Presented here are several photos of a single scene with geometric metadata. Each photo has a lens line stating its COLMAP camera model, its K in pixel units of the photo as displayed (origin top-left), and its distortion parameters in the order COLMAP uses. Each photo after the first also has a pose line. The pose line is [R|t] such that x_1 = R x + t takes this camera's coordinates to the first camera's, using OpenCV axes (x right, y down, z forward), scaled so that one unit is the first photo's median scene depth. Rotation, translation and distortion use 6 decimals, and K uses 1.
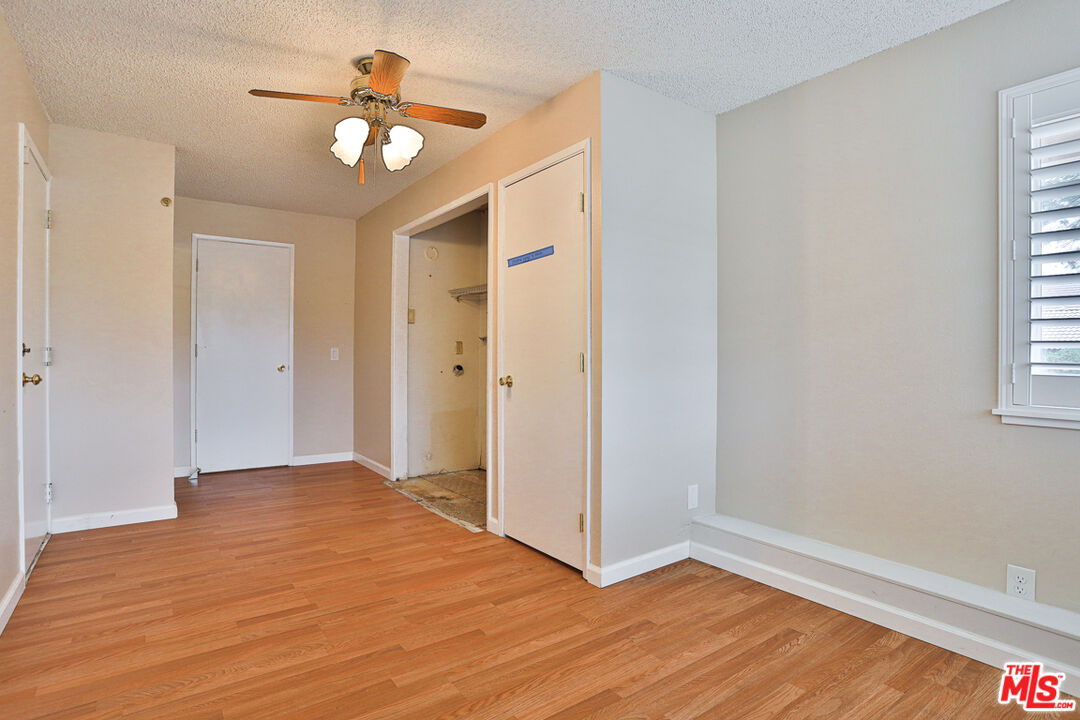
lens RADIAL K [[551.2, 0, 538.7], [0, 551.2, 360.7], [0, 0, 1]] dist [-0.060878, 0.017362]
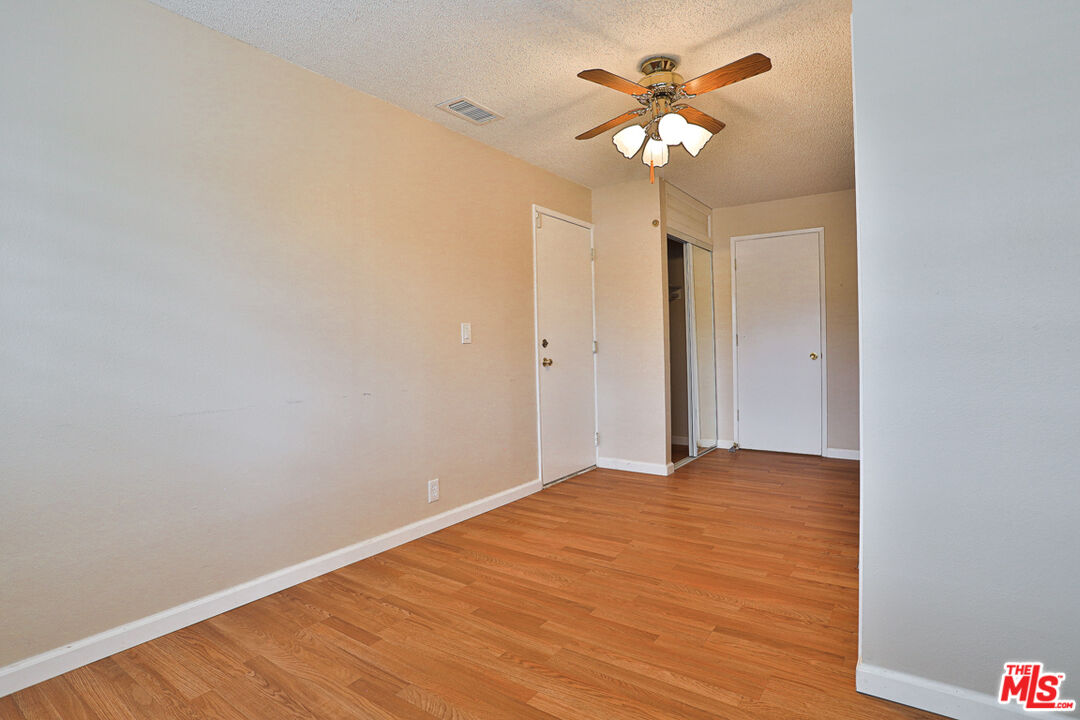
lens RADIAL K [[551.2, 0, 533.9], [0, 551.2, 355.0], [0, 0, 1]] dist [-0.060878, 0.017362]
pose [[0.319148, 0.003570, -0.947698, 0.609464], [0.008968, 0.999937, 0.006787, 0.003178], [0.947663, -0.010665, 0.319095, 0.437880]]
